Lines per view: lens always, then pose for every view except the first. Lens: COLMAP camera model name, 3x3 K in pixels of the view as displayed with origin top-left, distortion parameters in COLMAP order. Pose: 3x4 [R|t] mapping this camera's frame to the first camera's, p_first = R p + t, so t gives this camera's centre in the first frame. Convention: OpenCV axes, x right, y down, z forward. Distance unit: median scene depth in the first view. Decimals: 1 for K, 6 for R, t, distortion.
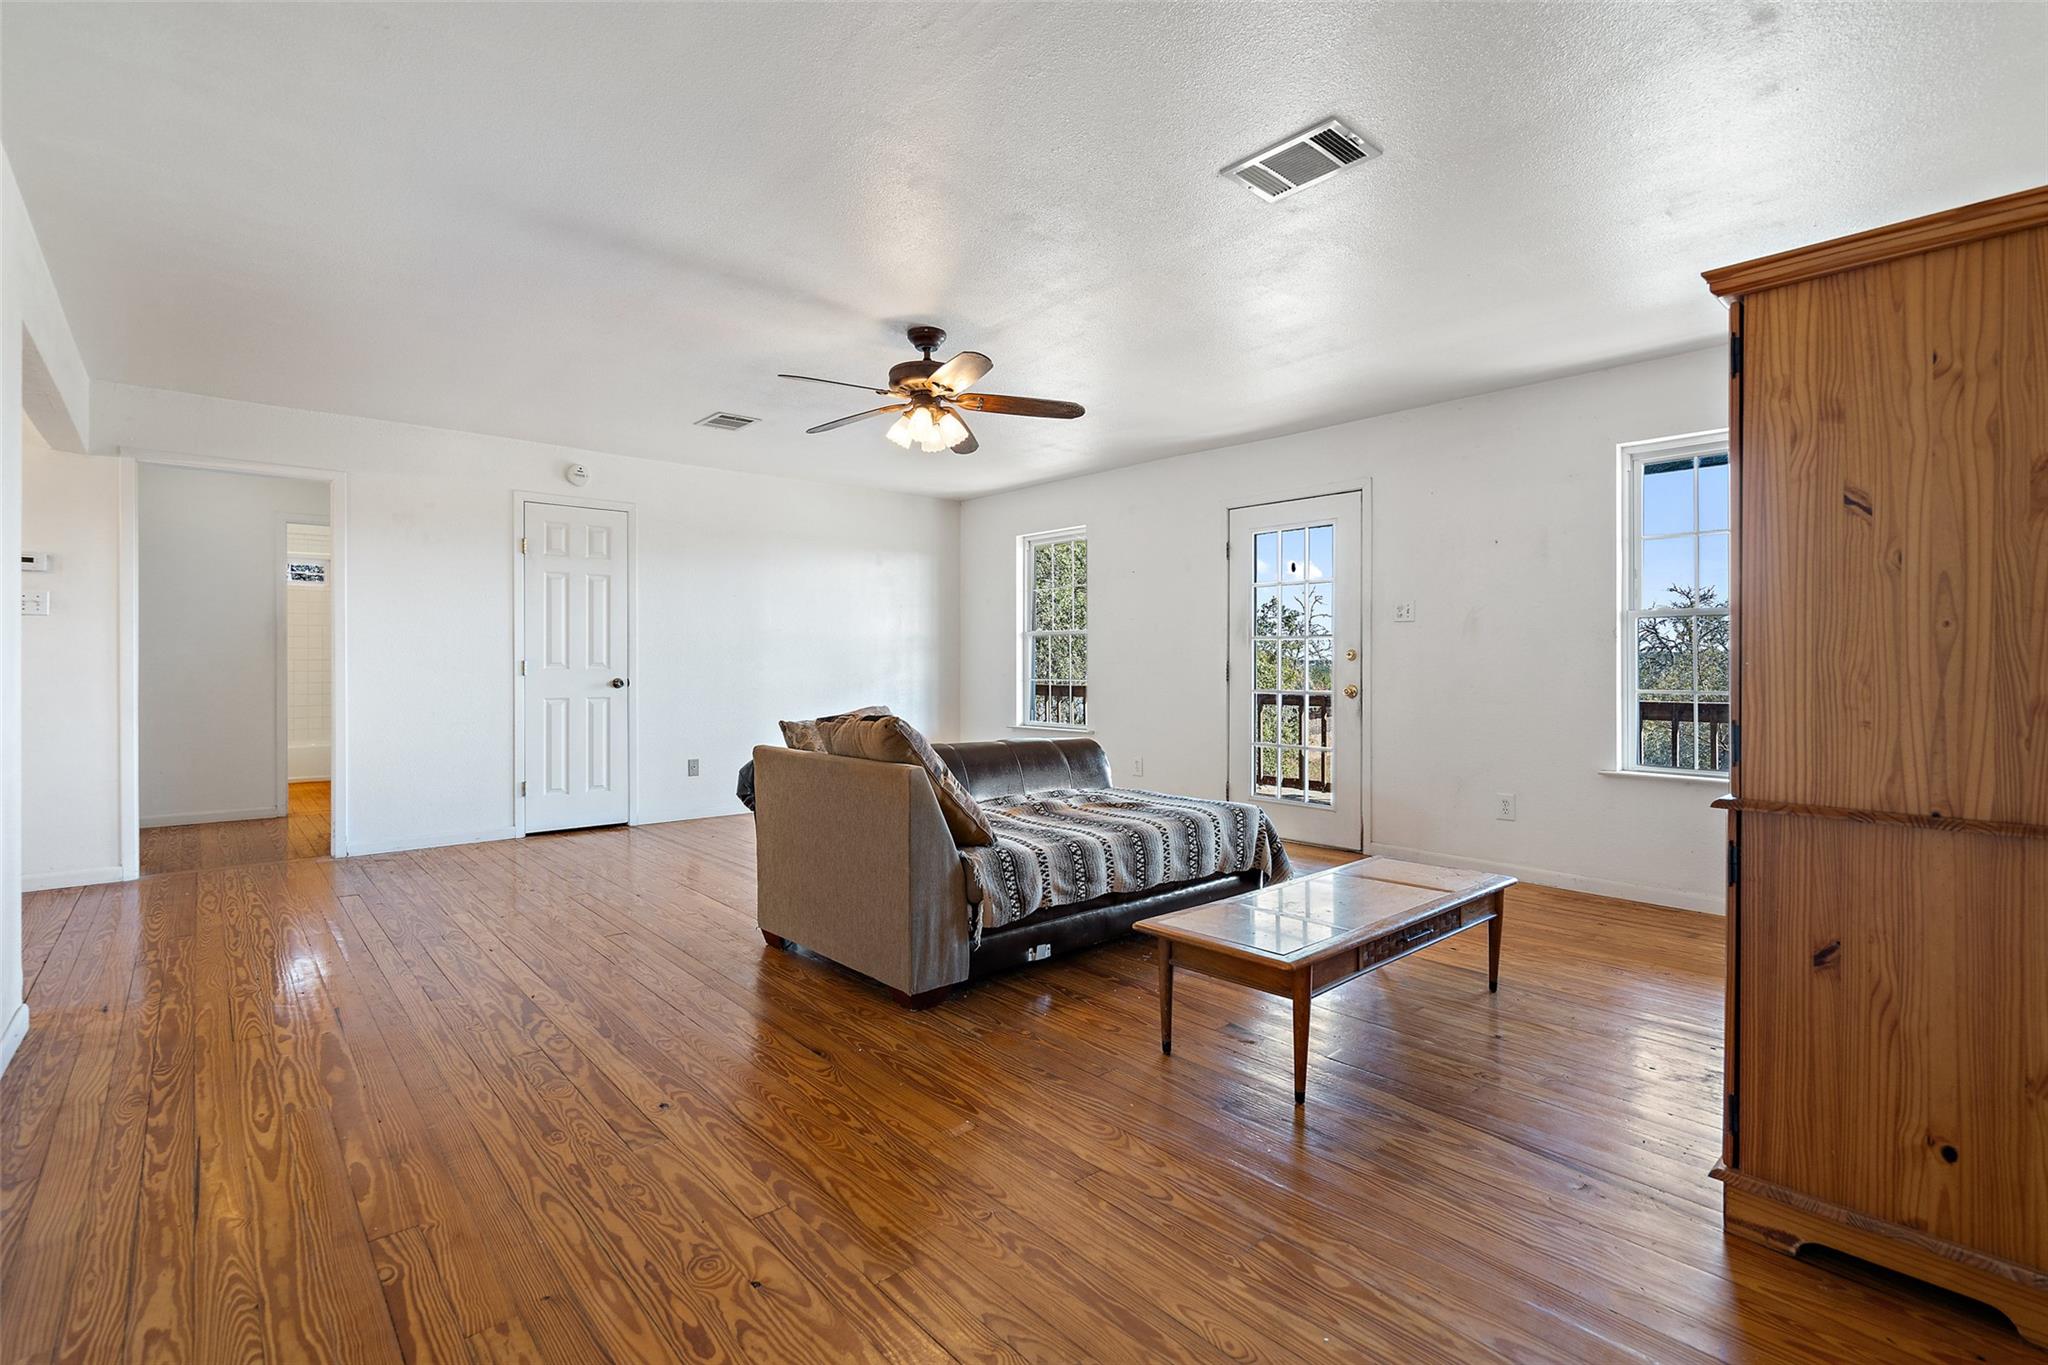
lens RADIAL K [[946.5, 0, 1036.9], [0, 946.5, 674.0], [0, 0, 1]] dist [-0.002563, 0.000724]
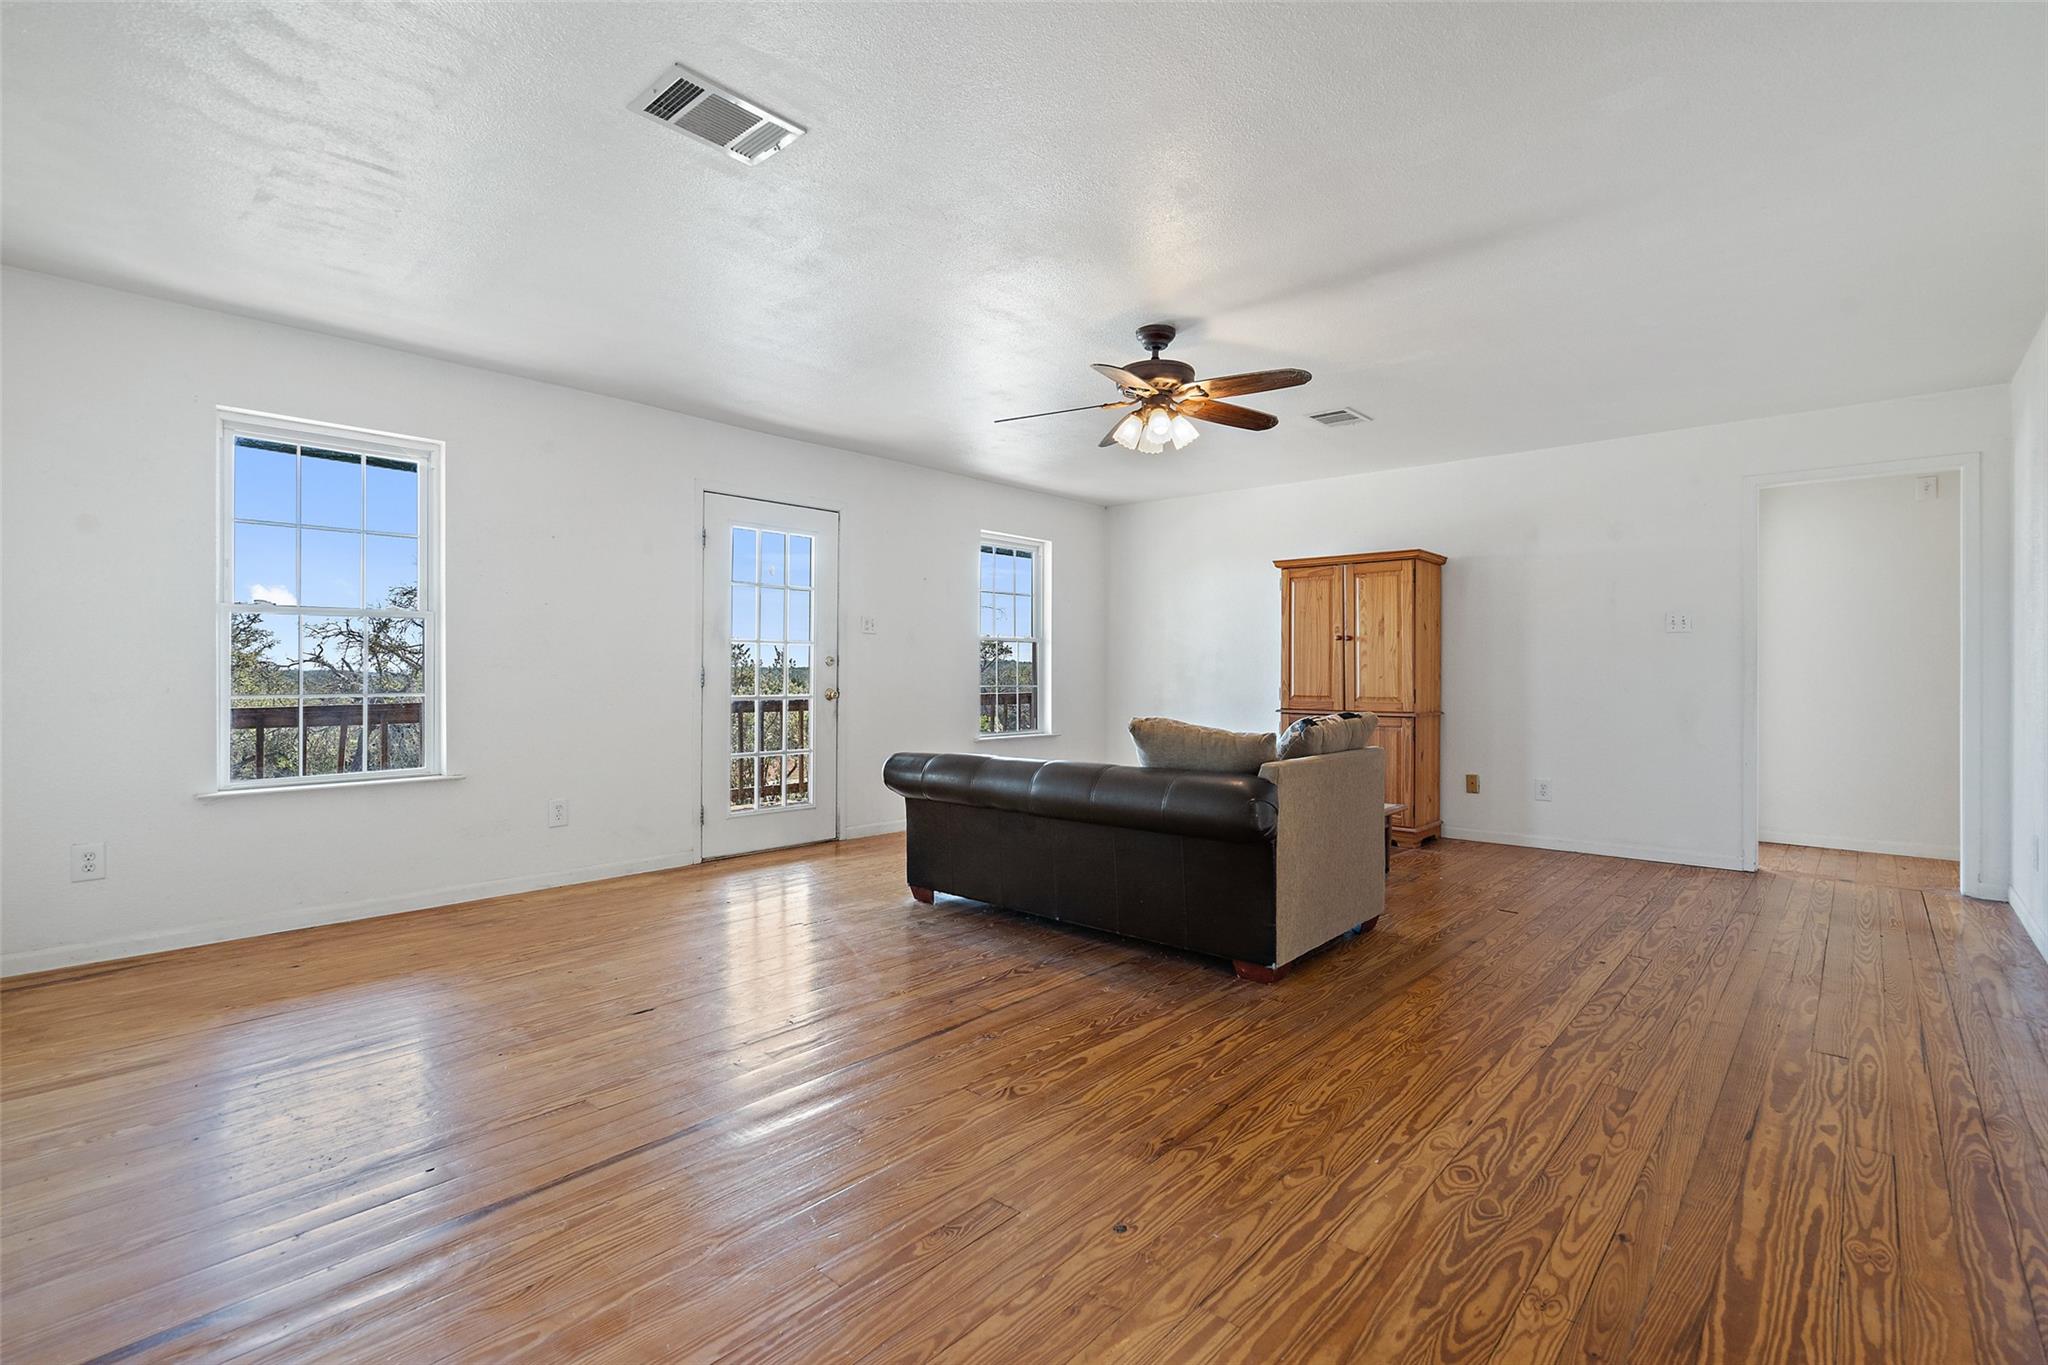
lens RADIAL K [[946.5, 0, 1035.3], [0, 946.5, 666.1], [0, 0, 1]] dist [-0.002563, 0.000724]
pose [[-0.138168, 0.002453, 0.990406, -0.727272], [0.004407, 0.999989, -0.001861, -0.010518], [-0.990399, 0.004108, -0.138177, 0.862133]]
